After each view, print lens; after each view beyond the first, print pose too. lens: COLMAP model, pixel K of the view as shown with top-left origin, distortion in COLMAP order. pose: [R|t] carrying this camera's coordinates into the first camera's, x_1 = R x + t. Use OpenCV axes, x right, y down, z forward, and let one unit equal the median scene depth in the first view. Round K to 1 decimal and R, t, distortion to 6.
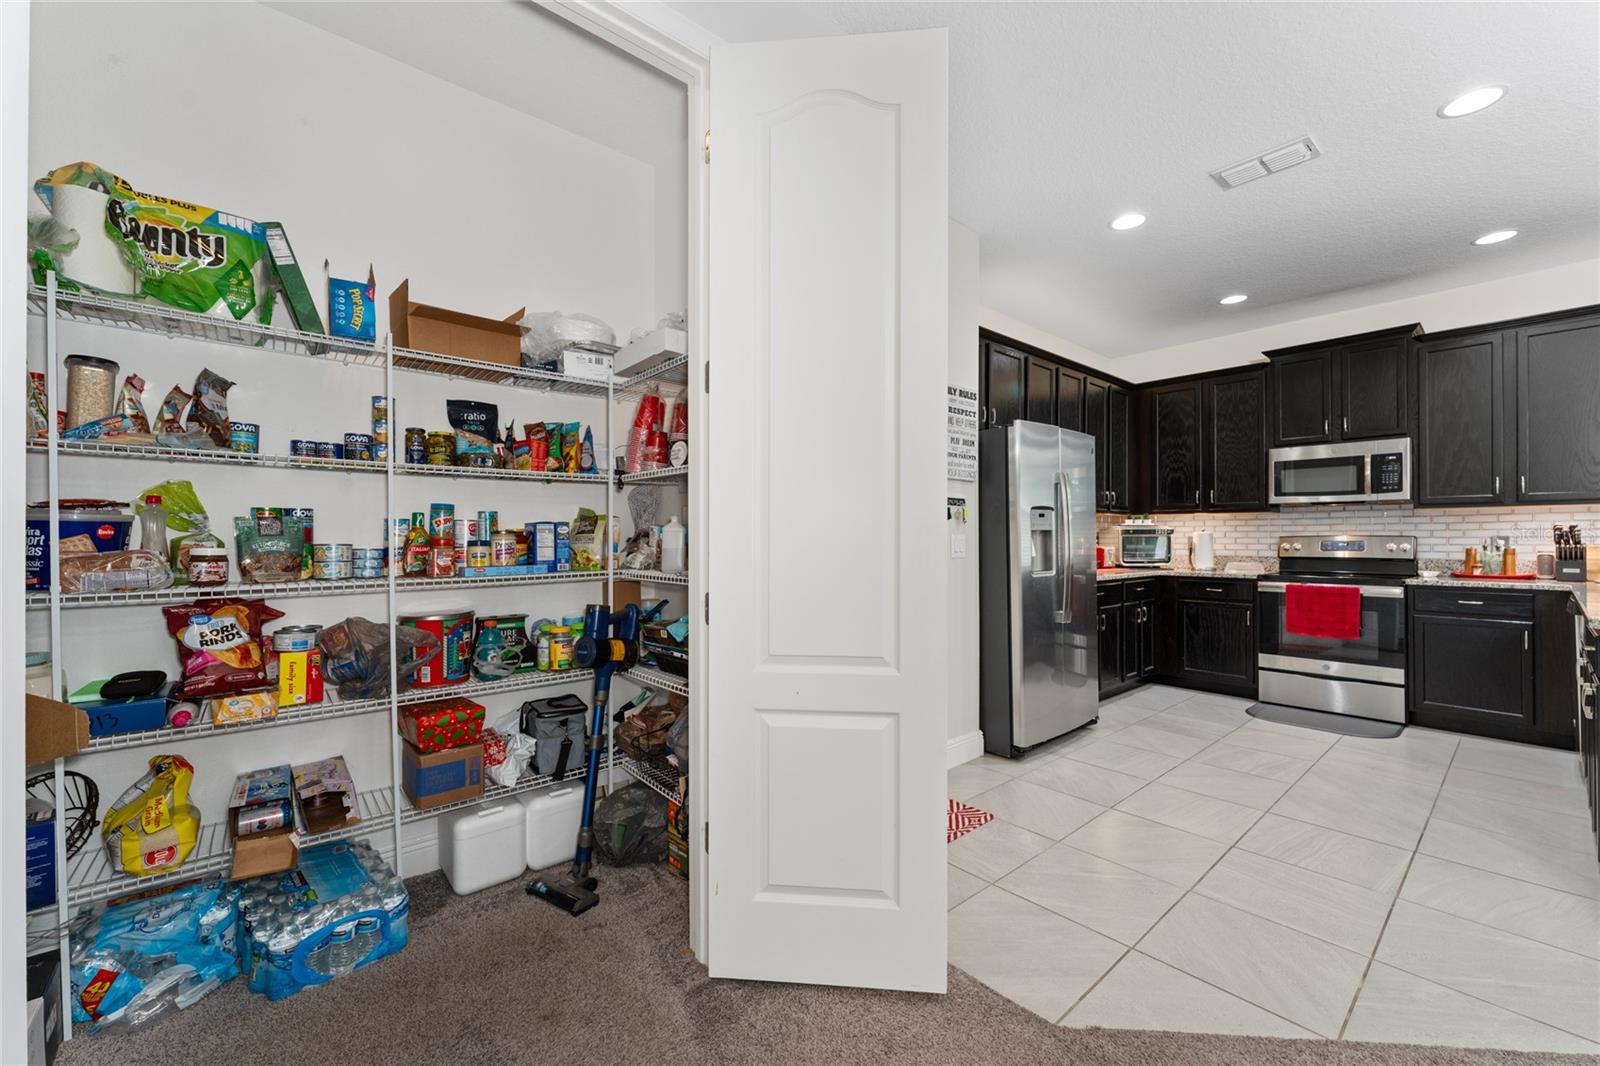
lens RADIAL K [[632.1, 0, 795.2], [0, 632.1, 533.6], [0, 0, 1]] dist [-0.001744, -0.000100]
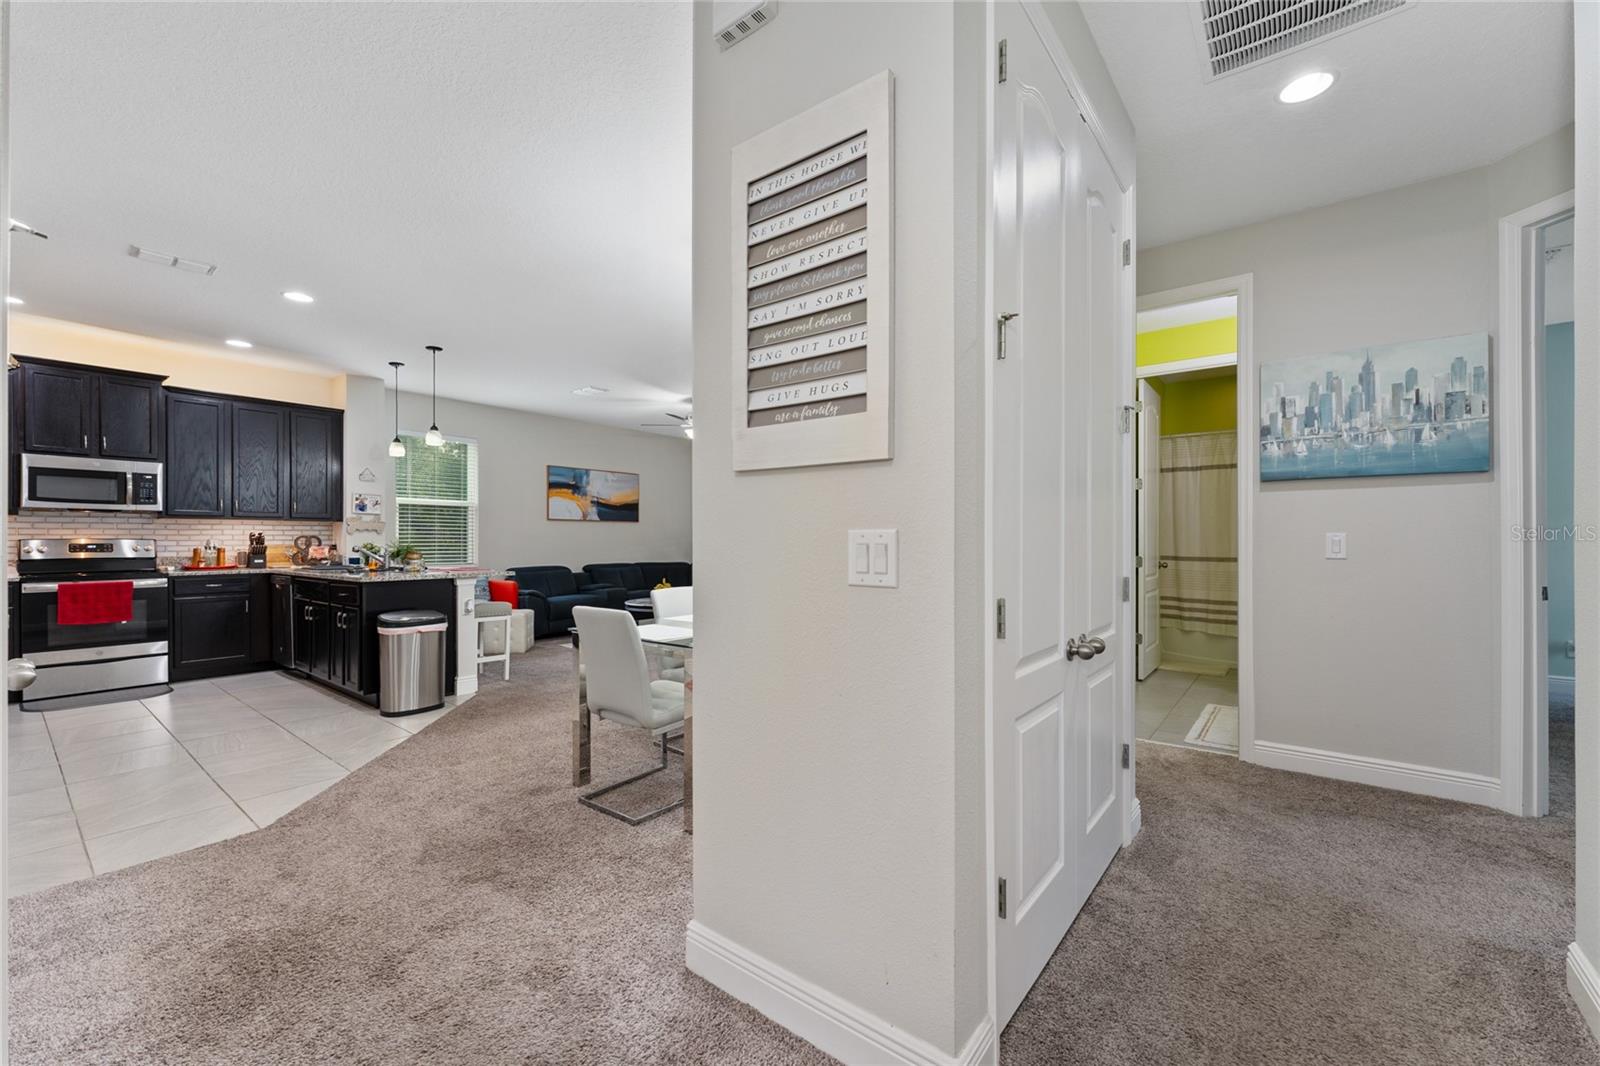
lens RADIAL K [[648.6, 0, 800.2], [0, 648.6, 540.8], [0, 0, 1]] dist [0.000374, 0.000046]
pose [[-0.194192, 0.002029, 0.980961, -0.575875], [-0.005266, 0.999981, -0.003111, 0.004281], [-0.980949, -0.005770, -0.194178, -0.023156]]
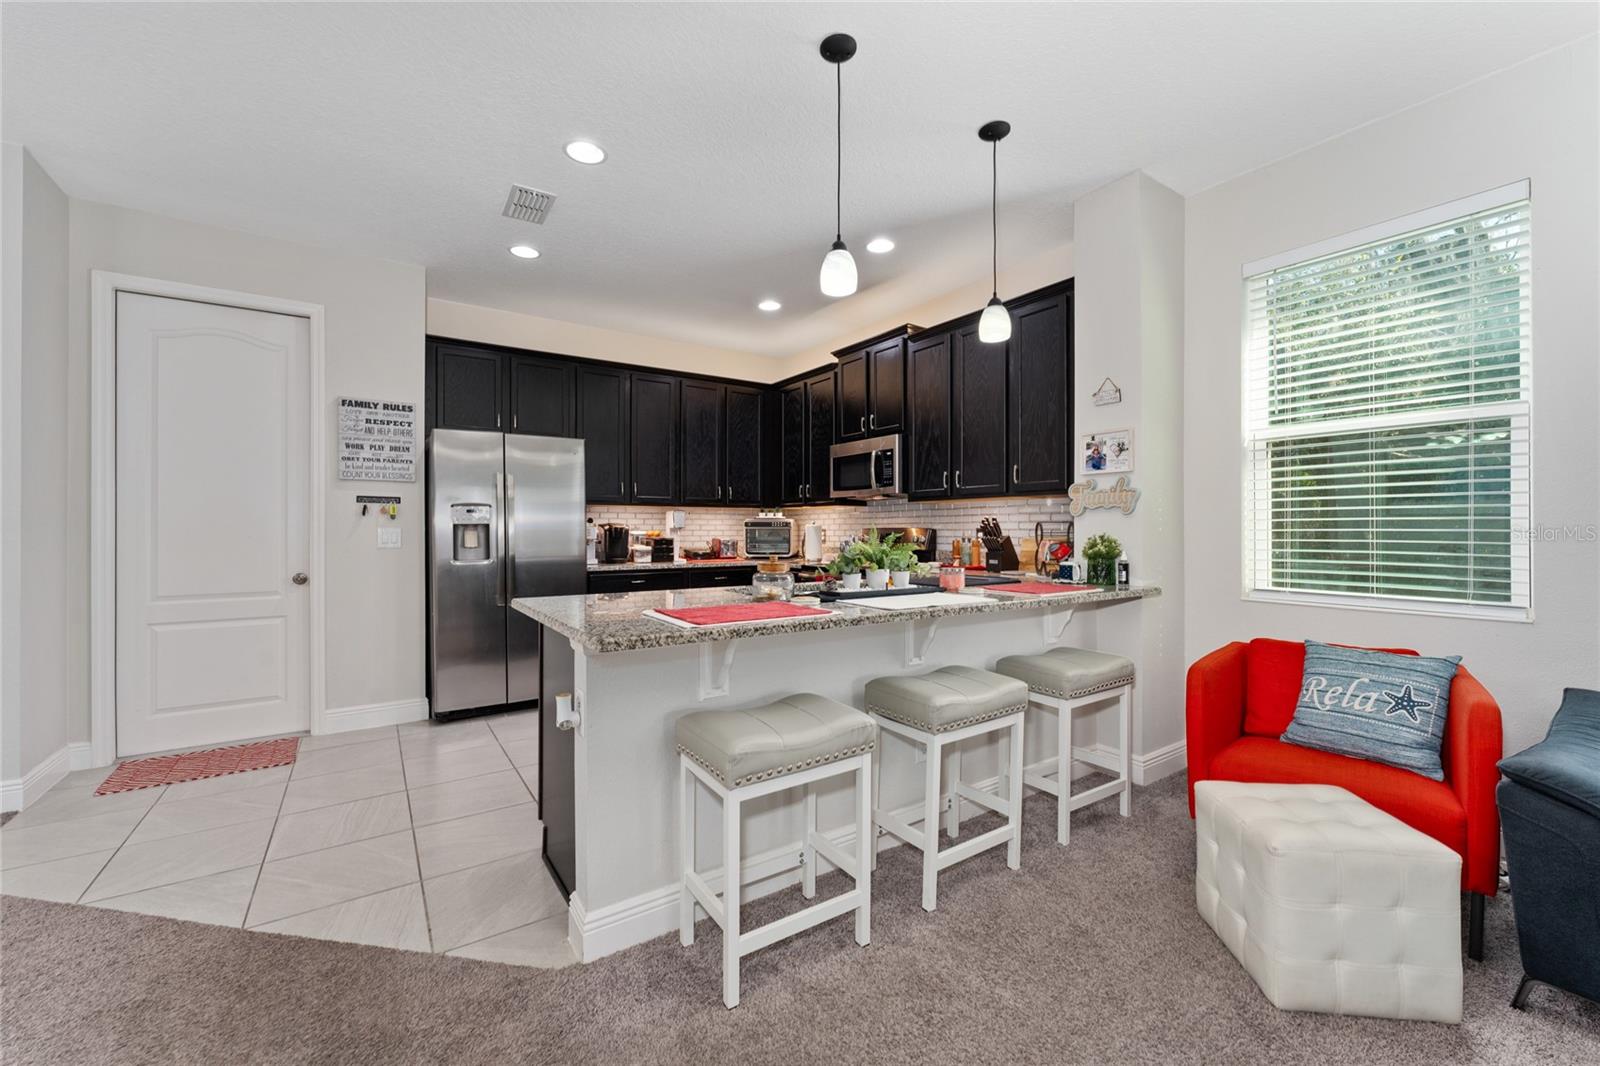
lens RADIAL K [[641.7, 0, 799.5], [0, 641.7, 526.2], [0, 0, 1]] dist [0.004883, 0.000212]
pose [[0.993786, -0.001368, -0.111302, 0.919898], [0.001529, 0.999998, 0.001365, -0.001741], [0.111300, -0.001527, 0.993786, -0.074348]]
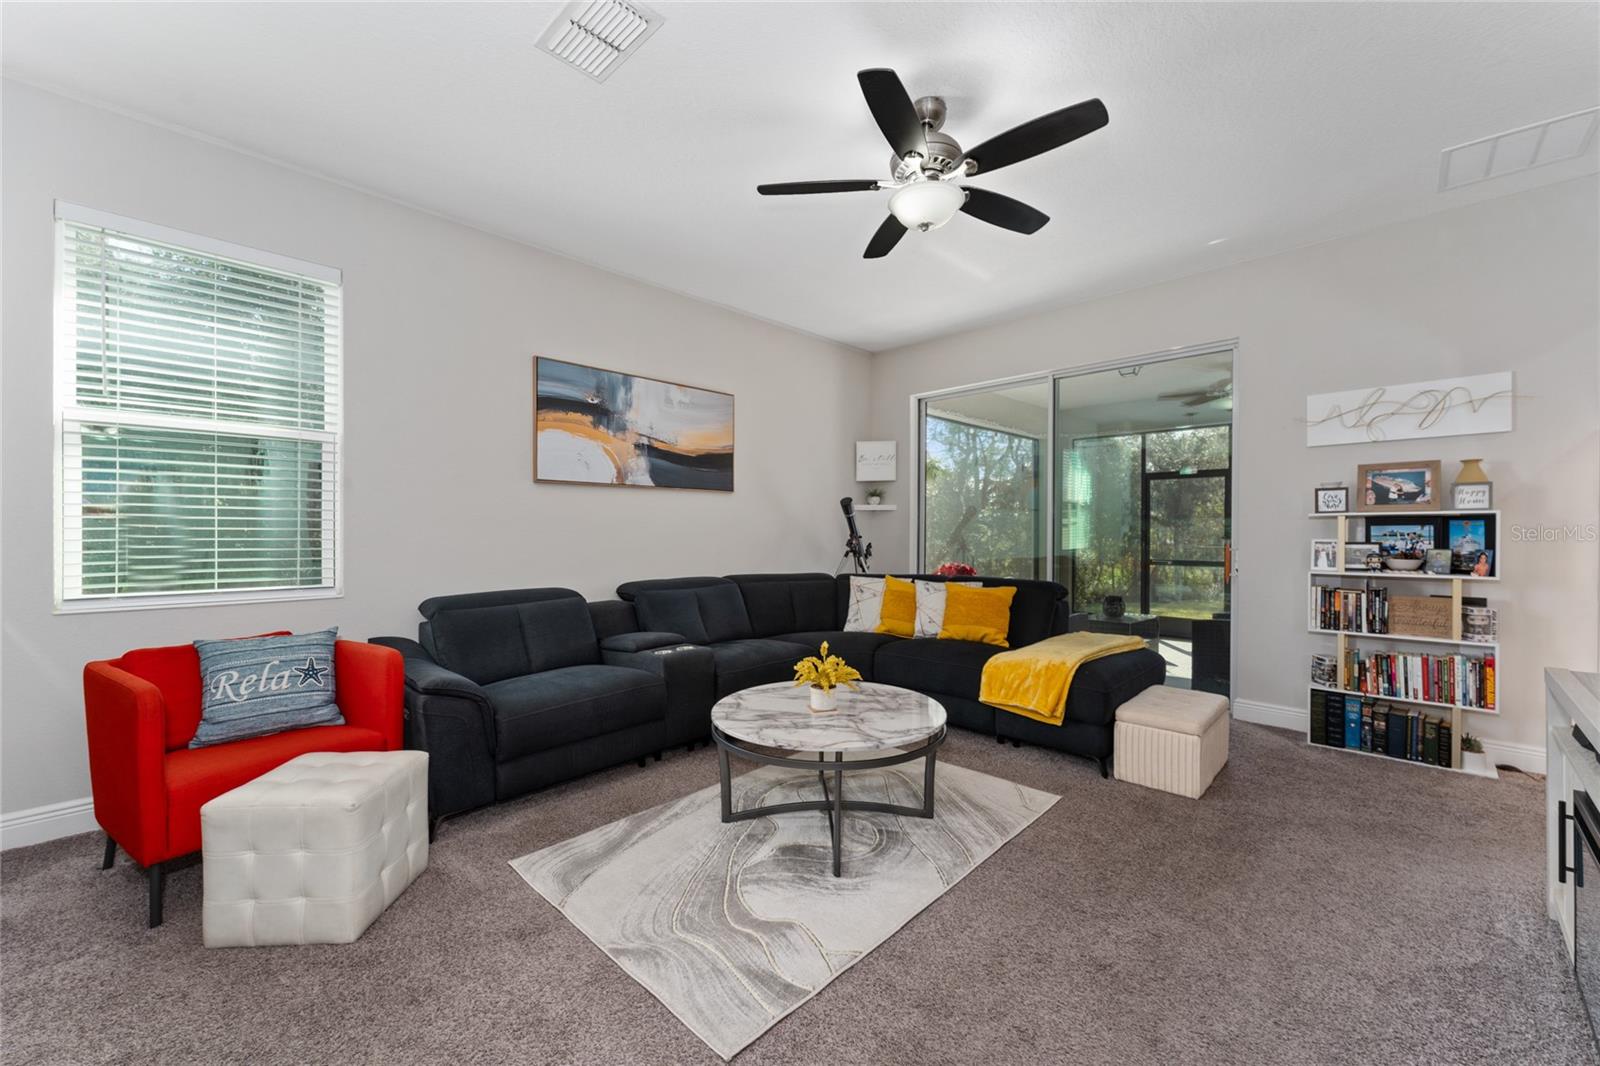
lens RADIAL K [[642.3, 0, 800.0], [0, 642.3, 533.0], [0, 0, 1]] dist [-0.000698, -0.000082]
pose [[-0.085037, -0.002820, 0.996374, 0.694097], [-0.007718, 0.999968, 0.002172, 0.002029], [-0.996348, -0.007506, -0.085056, 0.073745]]
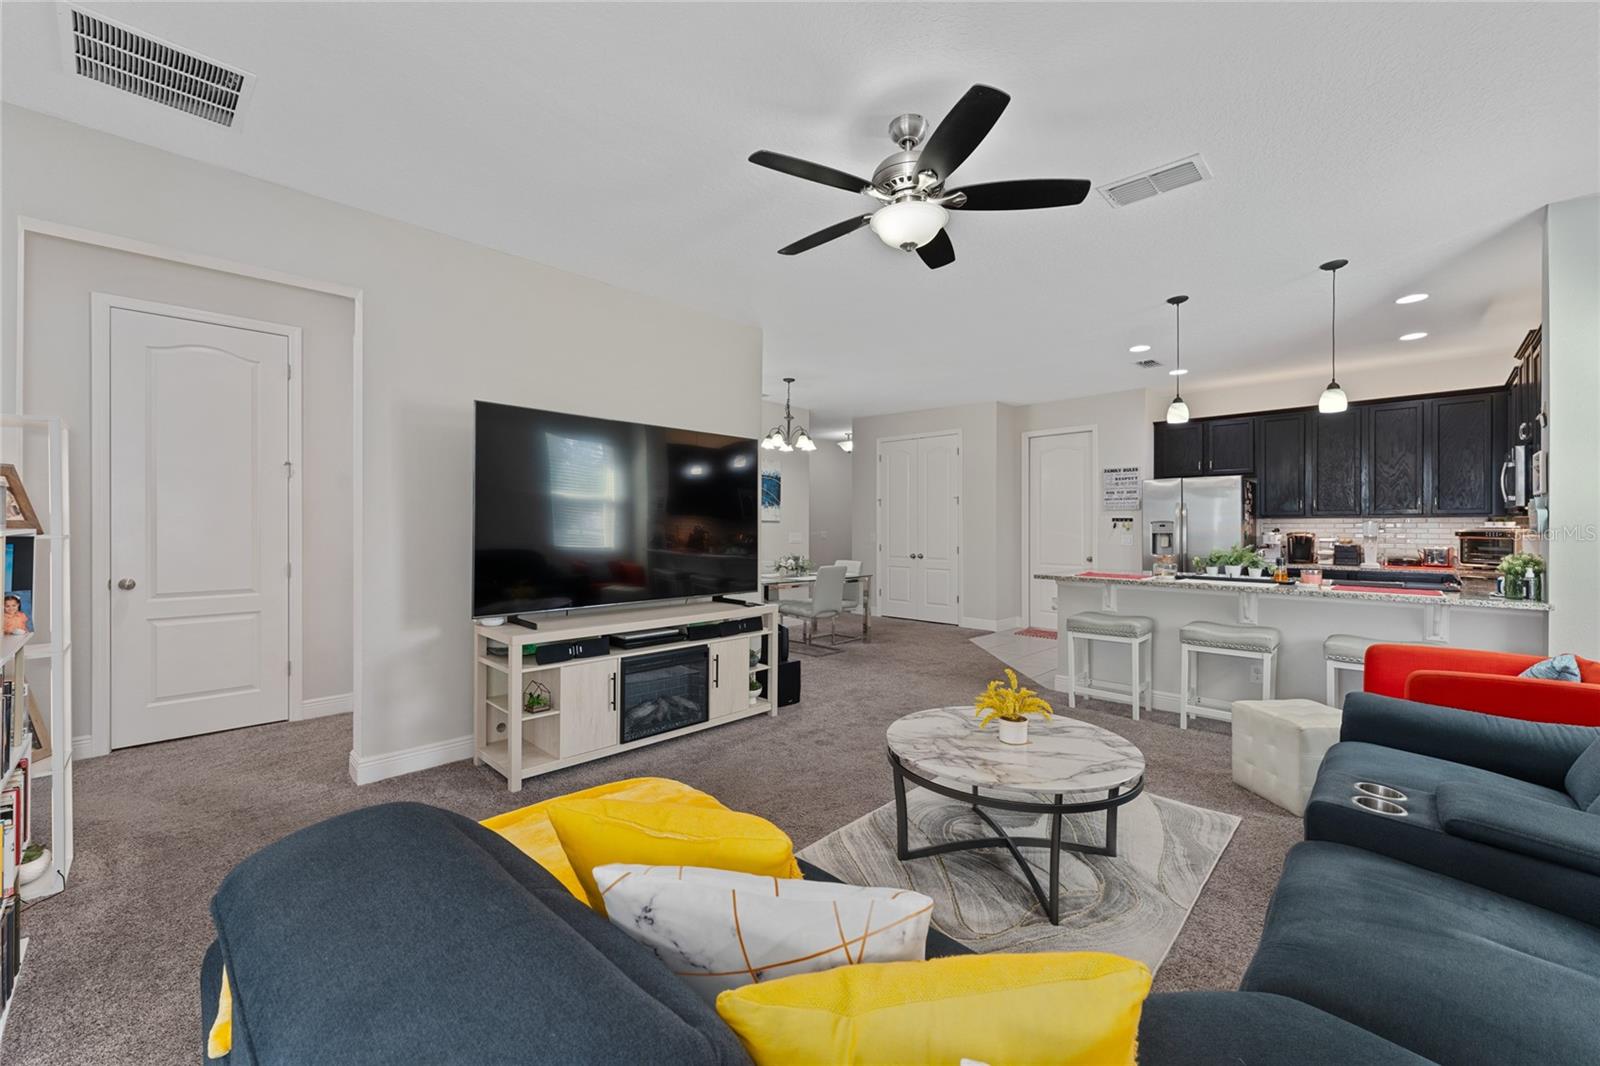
lens RADIAL K [[641.7, 0, 799.5], [0, 641.7, 526.2], [0, 0, 1]] dist [0.004883, 0.000212]
pose [[0.089953, -0.000601, -0.995946, 1.894495], [0.005274, 0.999986, -0.000127, -0.027278], [0.995932, -0.005242, 0.089955, -0.254902]]
